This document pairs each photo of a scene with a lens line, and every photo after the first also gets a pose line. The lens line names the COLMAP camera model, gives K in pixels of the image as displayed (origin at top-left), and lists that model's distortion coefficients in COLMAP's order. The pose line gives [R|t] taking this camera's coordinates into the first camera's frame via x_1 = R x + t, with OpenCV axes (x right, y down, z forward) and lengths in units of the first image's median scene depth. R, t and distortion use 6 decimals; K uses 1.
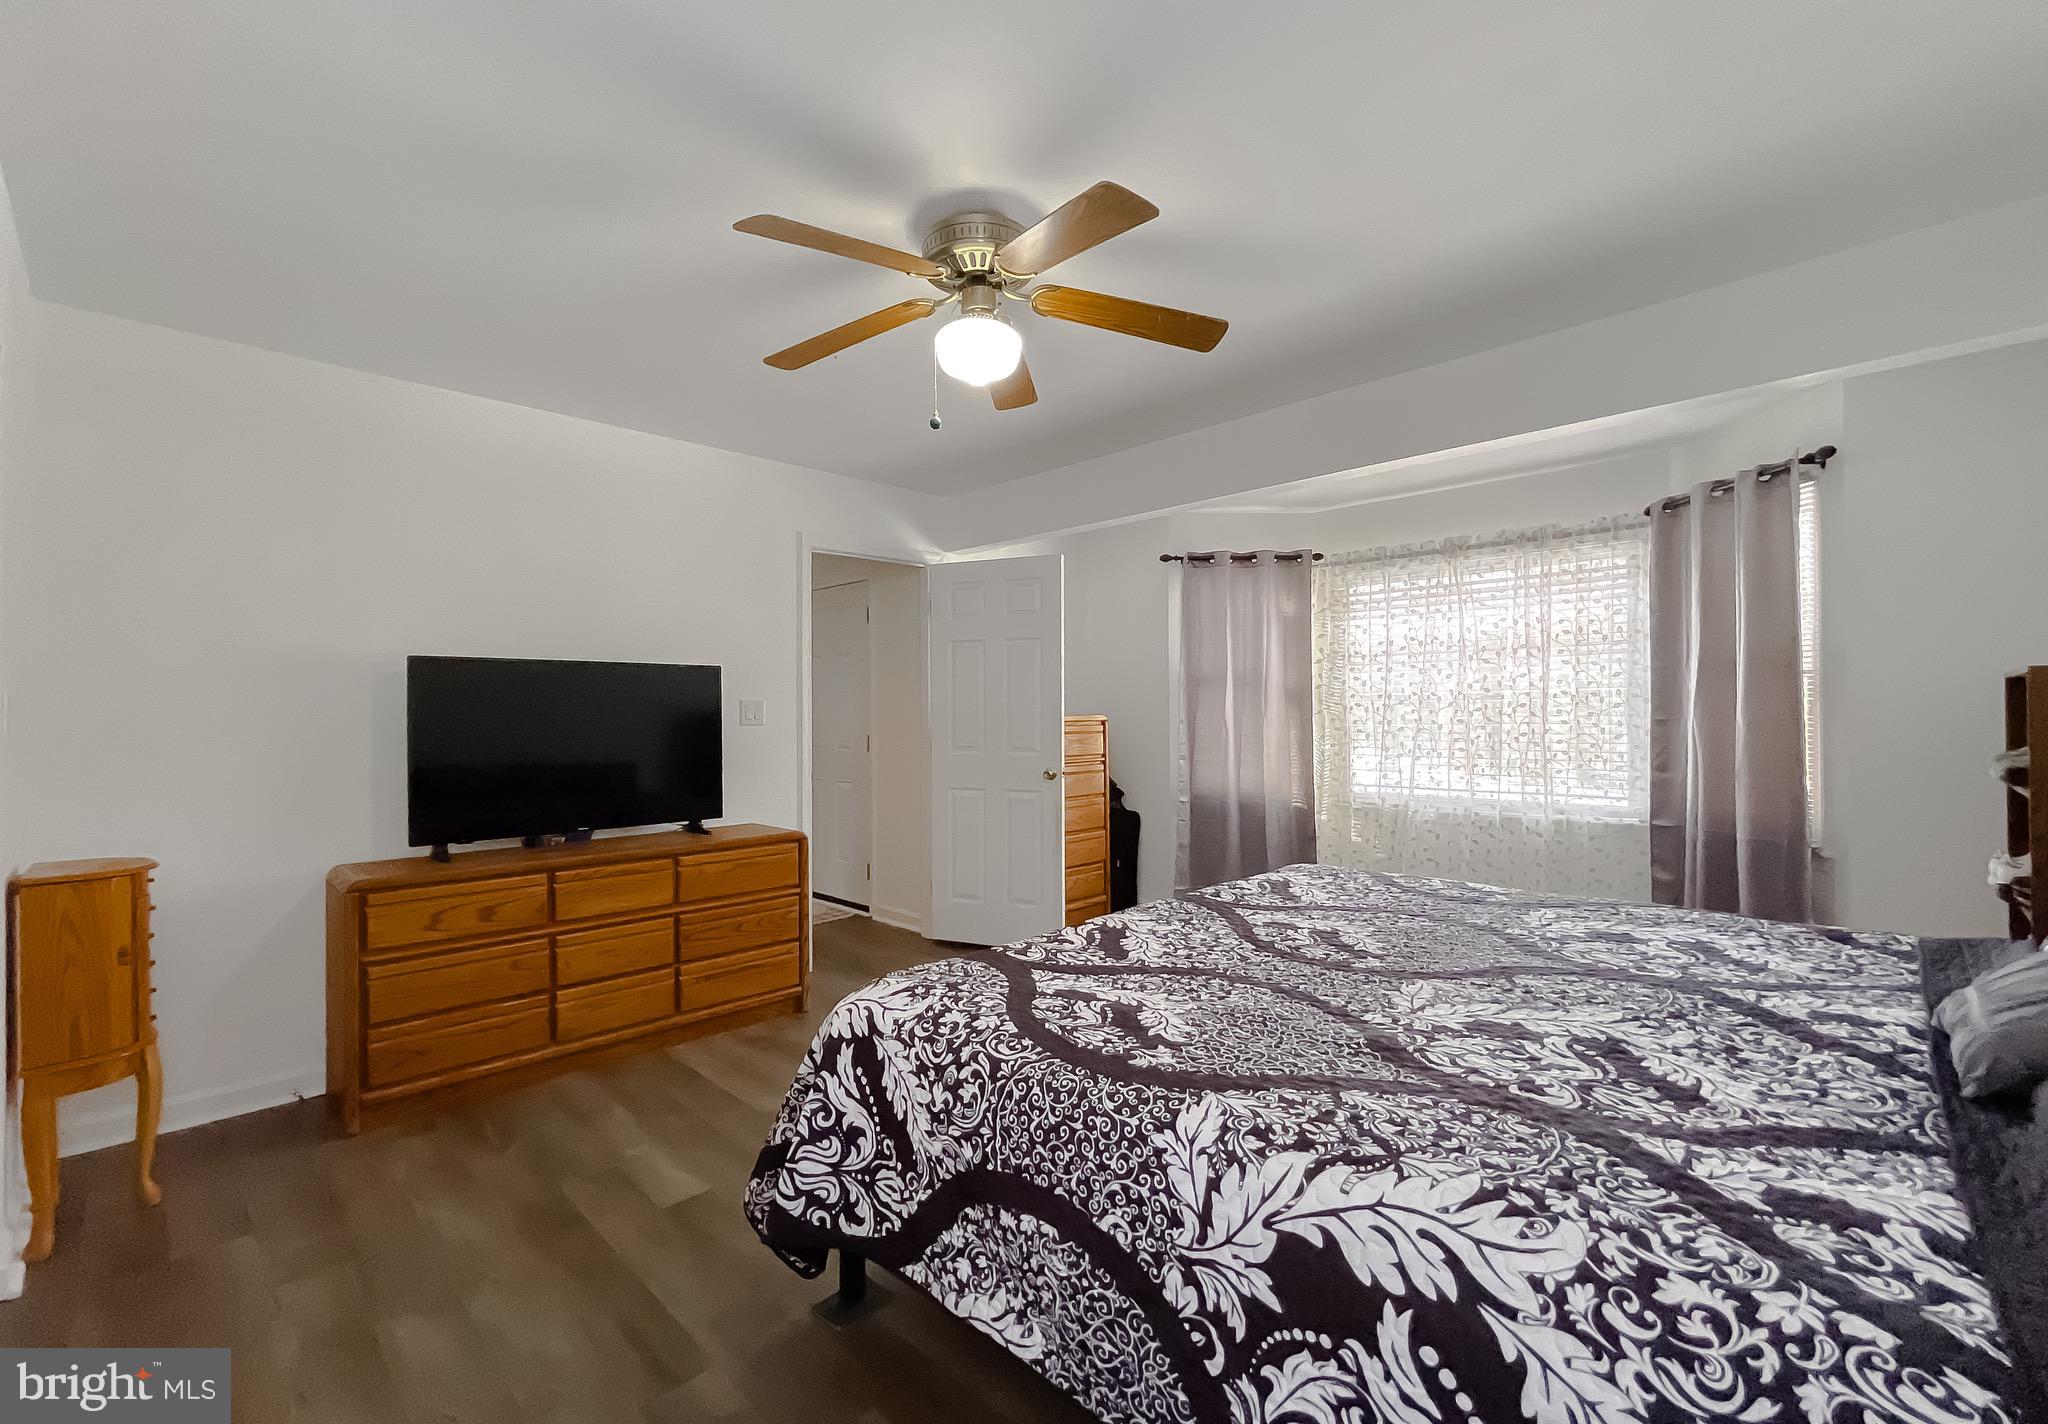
lens RADIAL K [[863.6, 0, 1015.4], [0, 863.6, 706.4], [0, 0, 1]] dist [-0.004718, -0.000080]
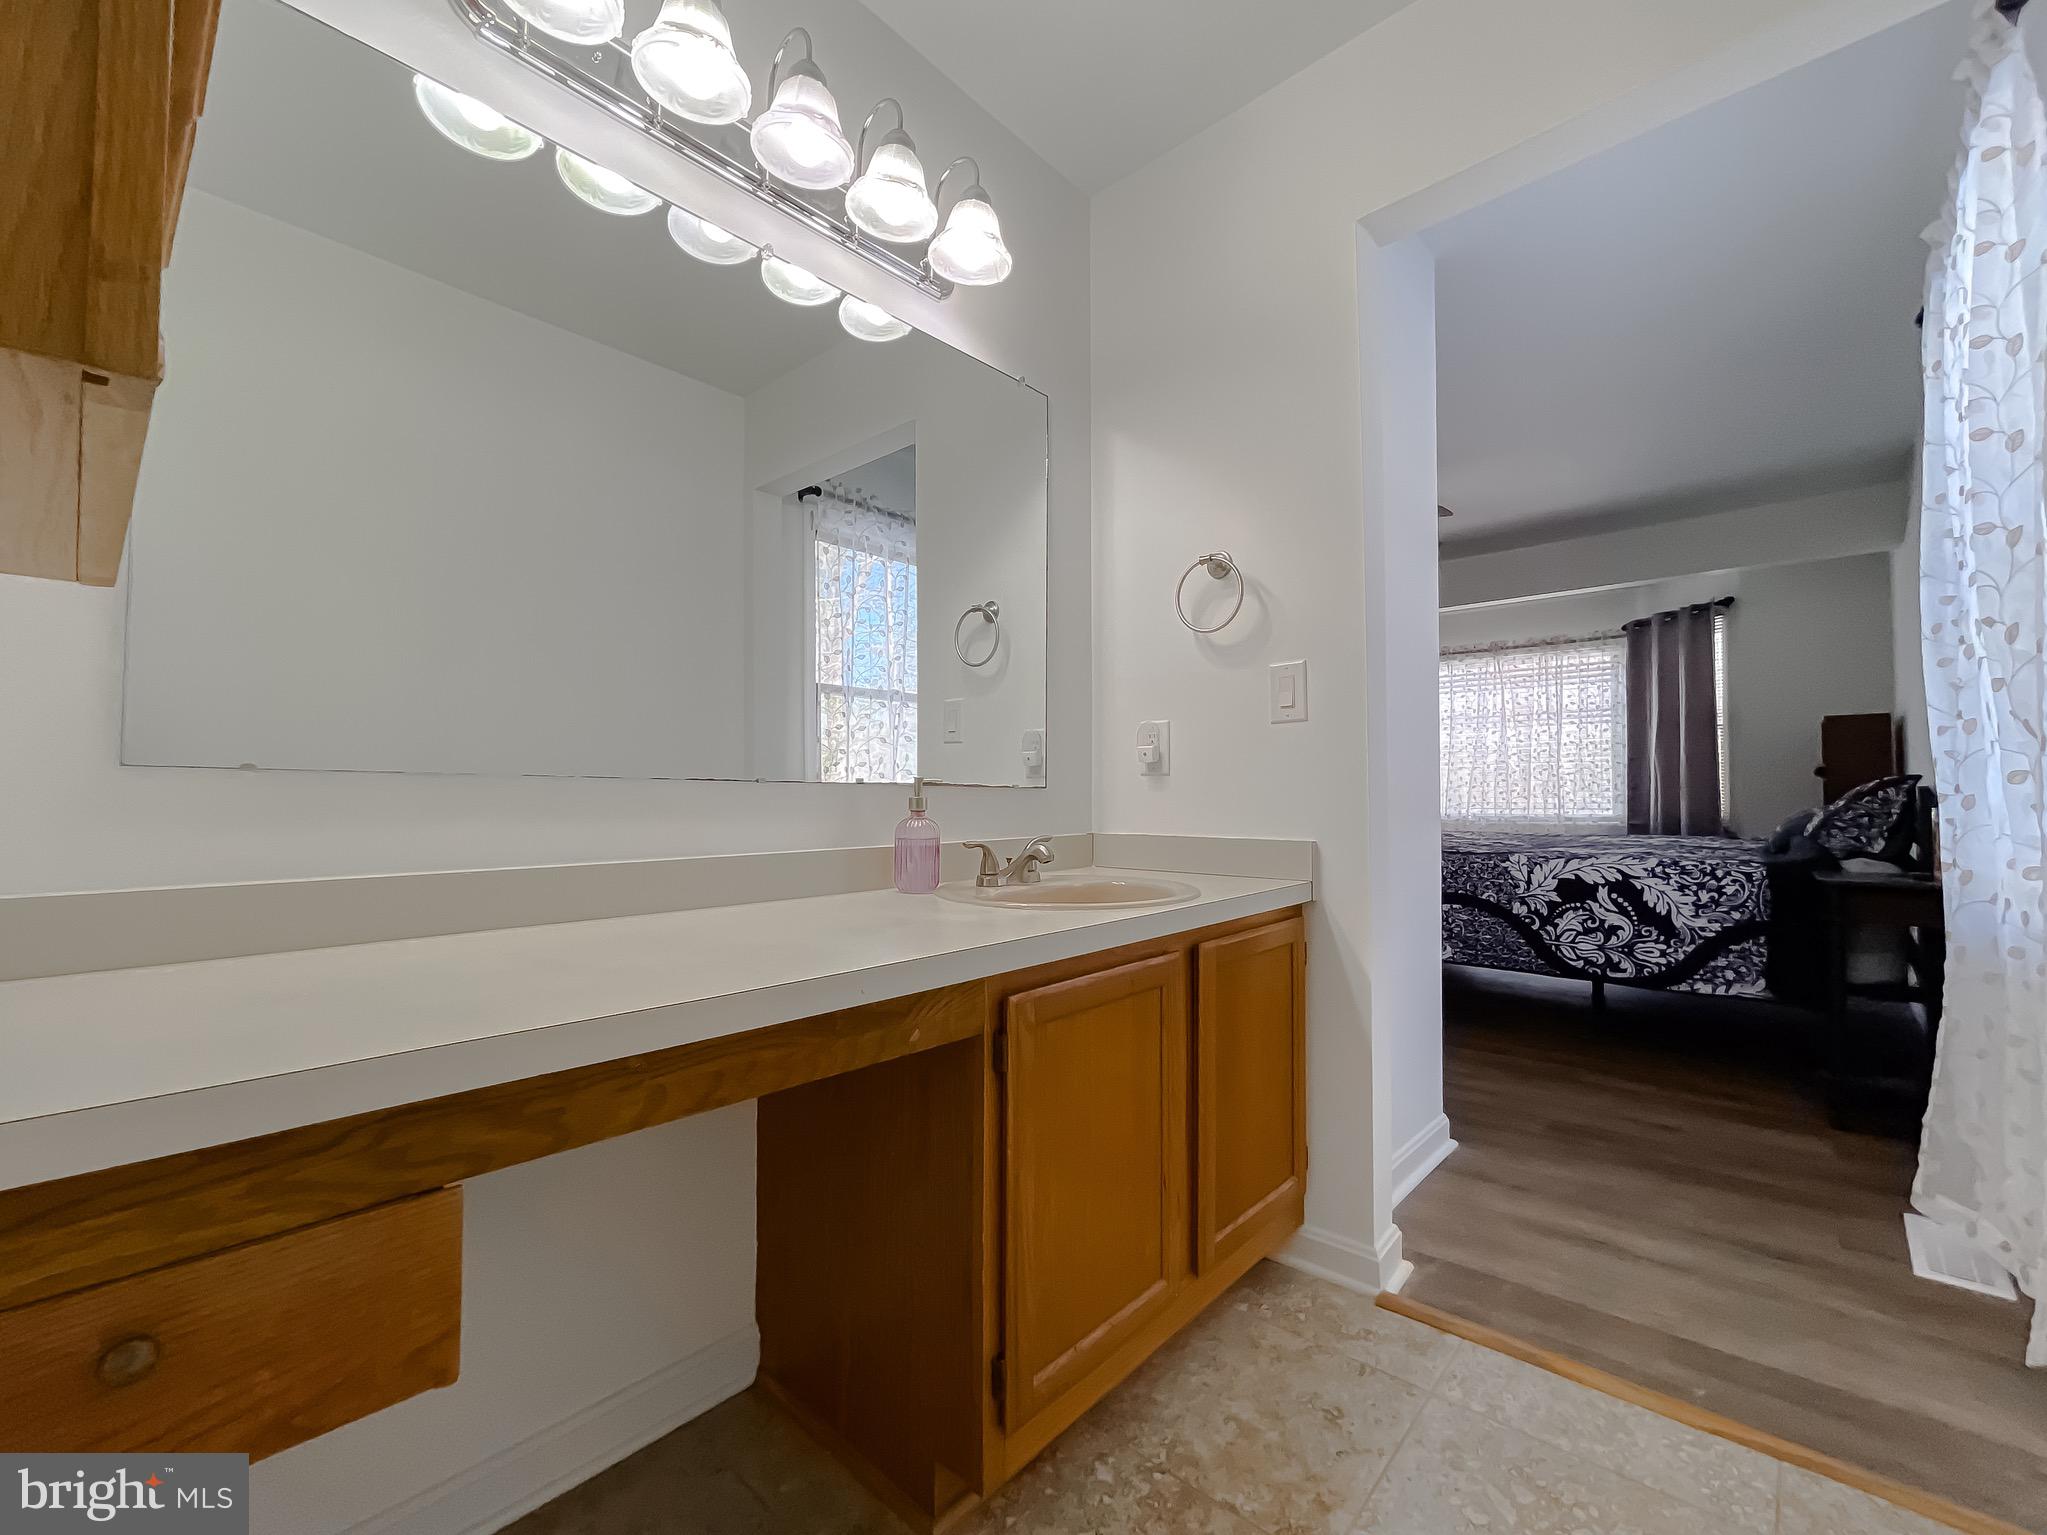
lens RADIAL K [[855.0, 0, 1021.8], [0, 855.0, 772.0], [0, 0, 1]] dist [-0.002689, 0.003399]
pose [[0.998520, 0.002745, 0.054320, -0.581673], [-0.001866, 0.999867, -0.016226, 0.086014], [-0.054358, 0.016101, 0.998392, -0.645247]]
